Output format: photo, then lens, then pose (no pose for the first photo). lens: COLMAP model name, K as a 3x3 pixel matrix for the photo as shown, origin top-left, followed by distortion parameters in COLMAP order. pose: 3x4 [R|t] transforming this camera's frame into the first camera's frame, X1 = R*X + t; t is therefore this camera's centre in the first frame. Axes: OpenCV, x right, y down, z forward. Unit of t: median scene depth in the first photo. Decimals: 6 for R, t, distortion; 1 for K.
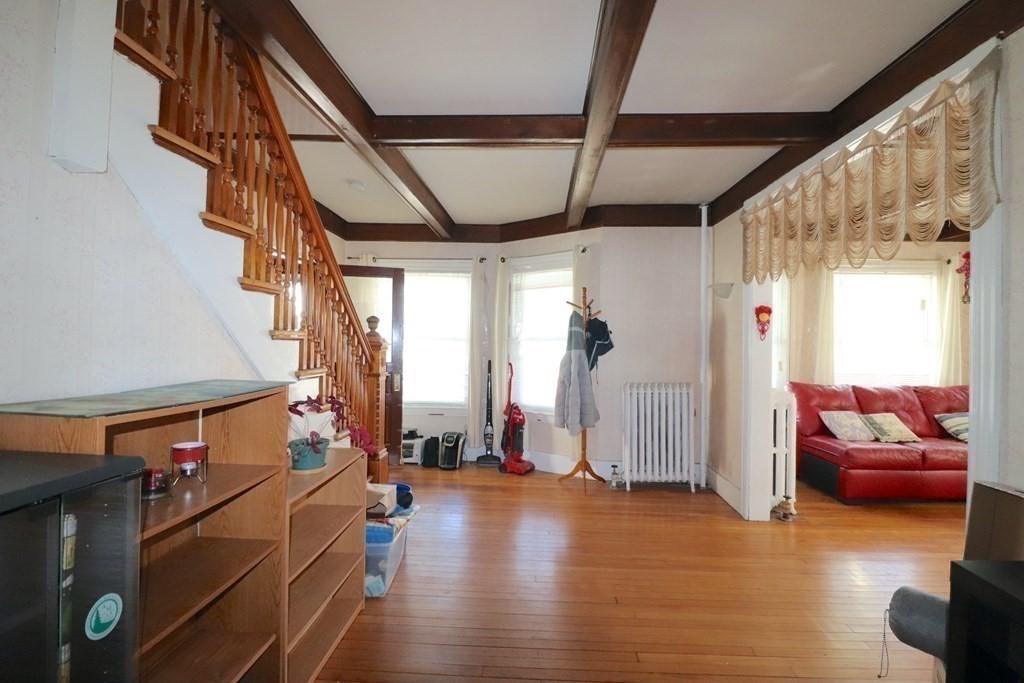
lens RADIAL K [[473.6, 0, 520.7], [0, 473.6, 336.7], [0, 0, 1]] dist [0.001223, -0.013510]
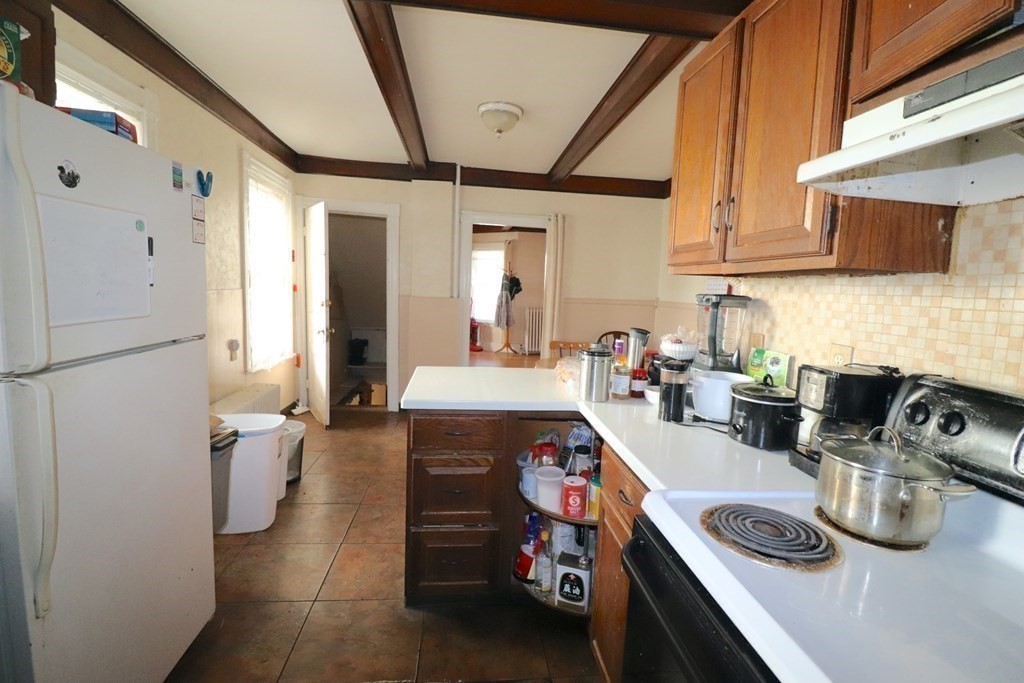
lens RADIAL K [[473.6, 0, 520.7], [0, 473.6, 336.7], [0, 0, 1]] dist [0.001223, -0.013510]
pose [[0.985605, 0.004892, 0.168992, -0.184086], [-0.025590, 0.992381, 0.120518, -0.029223], [-0.167115, -0.123107, 0.978221, -1.199119]]
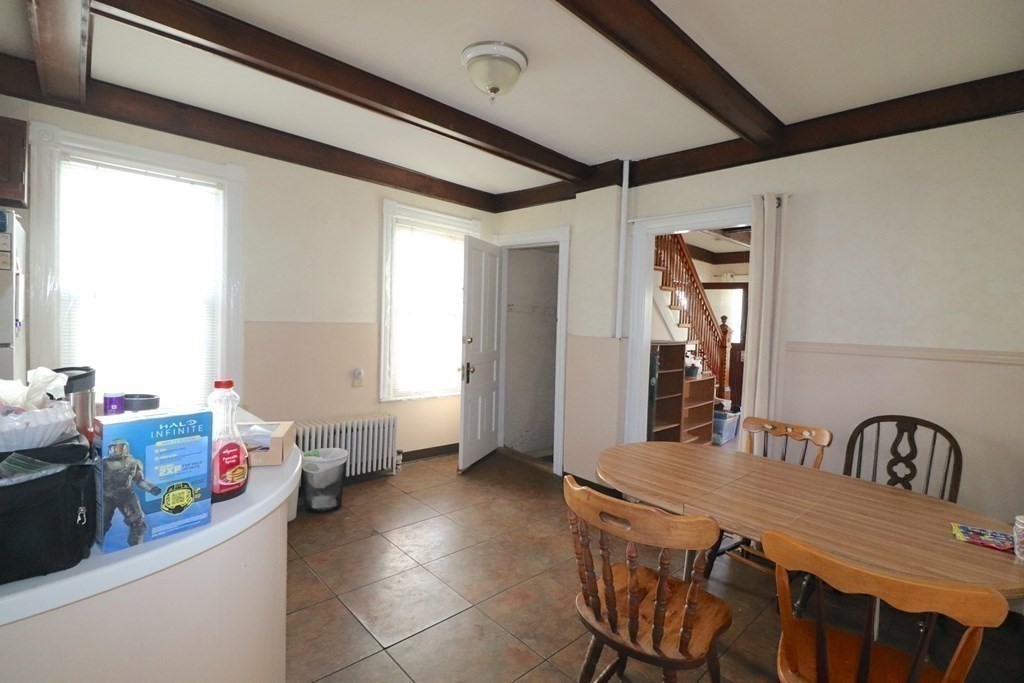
lens RADIAL K [[473.6, 0, 520.7], [0, 473.6, 336.7], [0, 0, 1]] dist [0.001223, -0.013510]
pose [[0.728523, 0.033002, -0.684226, 0.317093], [-0.014732, 0.999363, 0.032516, -0.007928], [0.684863, -0.013609, 0.728544, -0.754969]]
